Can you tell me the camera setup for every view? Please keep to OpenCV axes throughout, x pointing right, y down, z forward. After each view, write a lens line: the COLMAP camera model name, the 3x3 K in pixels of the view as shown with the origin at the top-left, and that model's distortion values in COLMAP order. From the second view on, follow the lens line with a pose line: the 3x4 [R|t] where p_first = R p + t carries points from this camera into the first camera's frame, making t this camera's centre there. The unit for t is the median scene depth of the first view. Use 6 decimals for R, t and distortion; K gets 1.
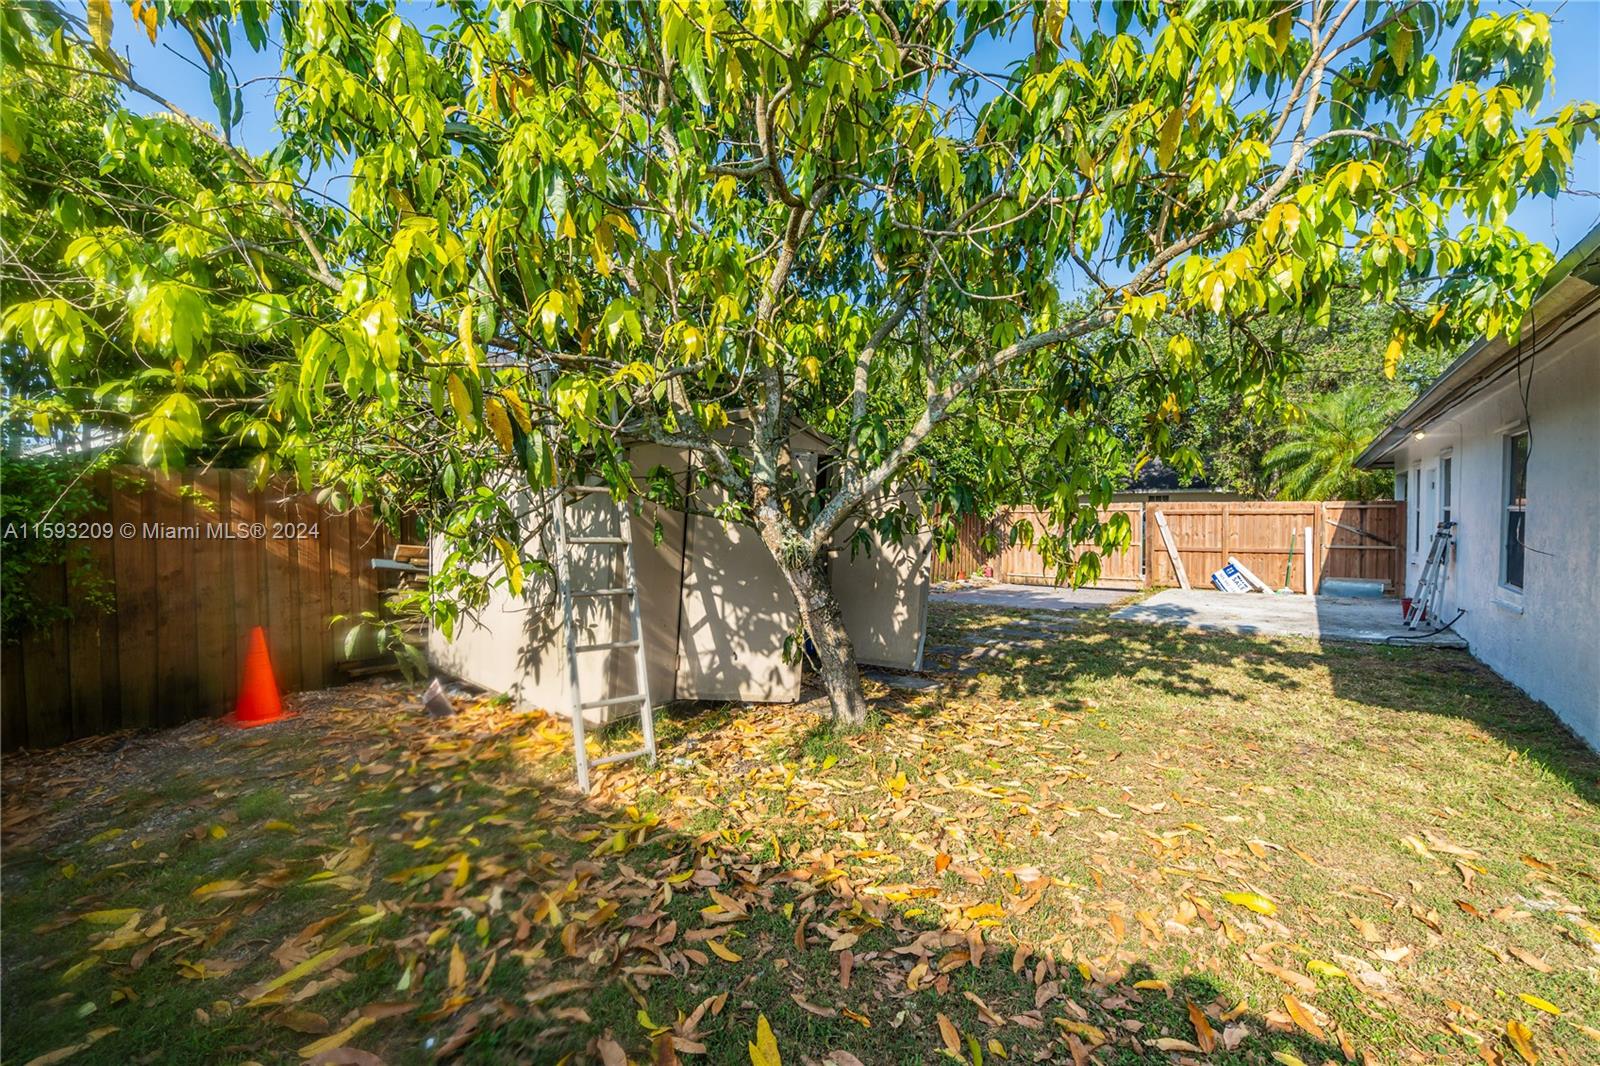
lens RADIAL K [[724.0, 0, 800.0], [0, 724.0, 533.0], [0, 0, 1]] dist [0.021283, -0.000487]
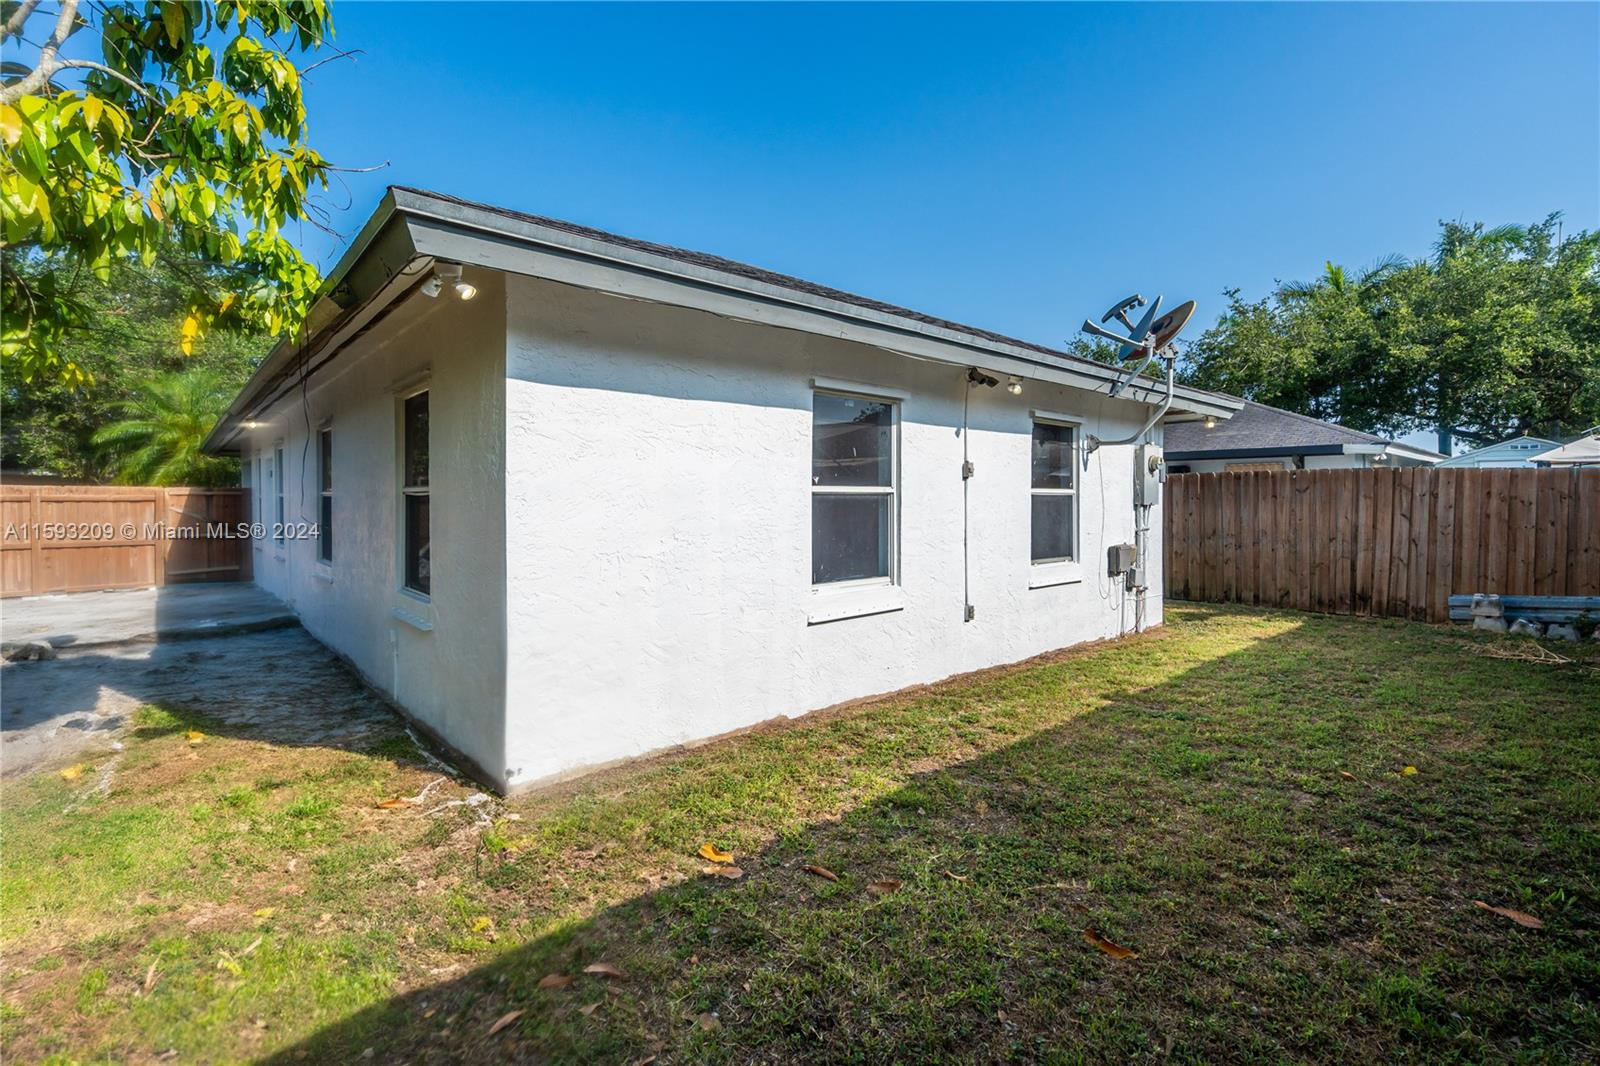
lens RADIAL K [[737.5, 0, 801.0], [0, 737.5, 511.4], [0, 0, 1]] dist [-0.000582, -0.000336]
pose [[0.251718, -0.011301, 0.967735, 0.050403], [0.026966, 0.999626, 0.004659, 0.016154], [-0.967425, 0.024923, 0.251929, -0.036269]]
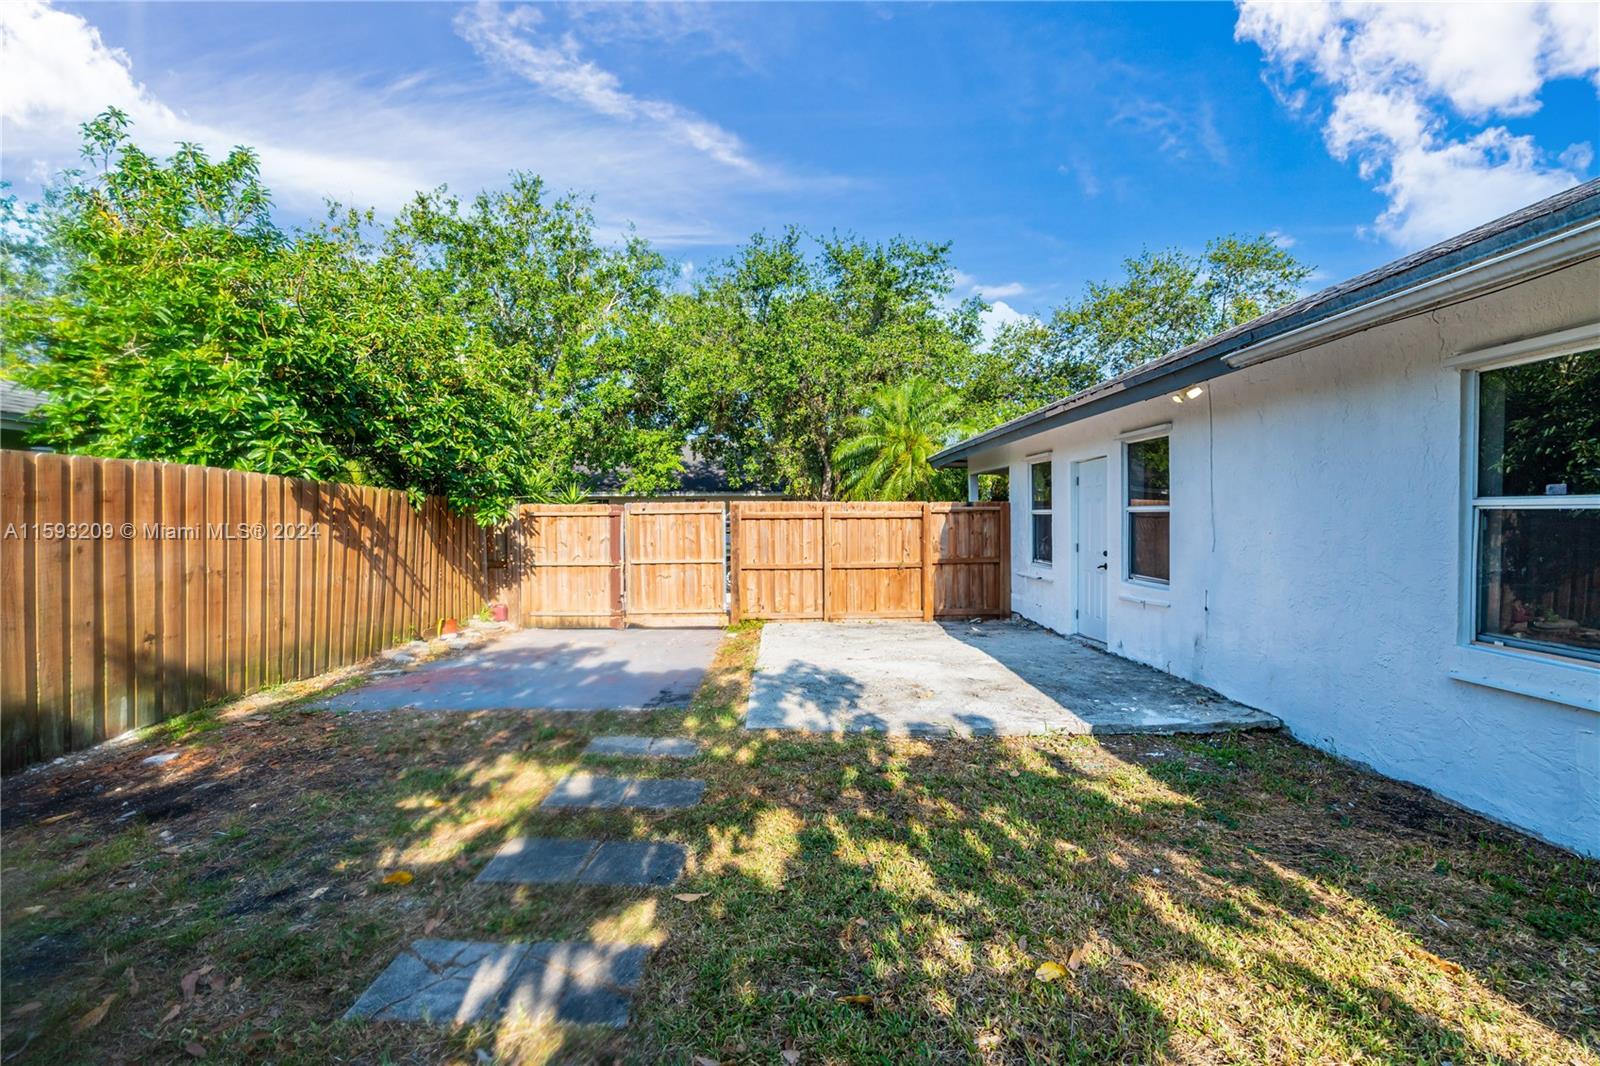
lens RADIAL K [[737.5, 0, 801.0], [0, 737.5, 511.4], [0, 0, 1]] dist [-0.000582, -0.000336]
pose [[0.804197, 0.002561, 0.594357, 0.353102], [0.016624, 0.999503, -0.026801, -0.041486], [-0.594130, 0.031434, 0.803755, 1.297266]]
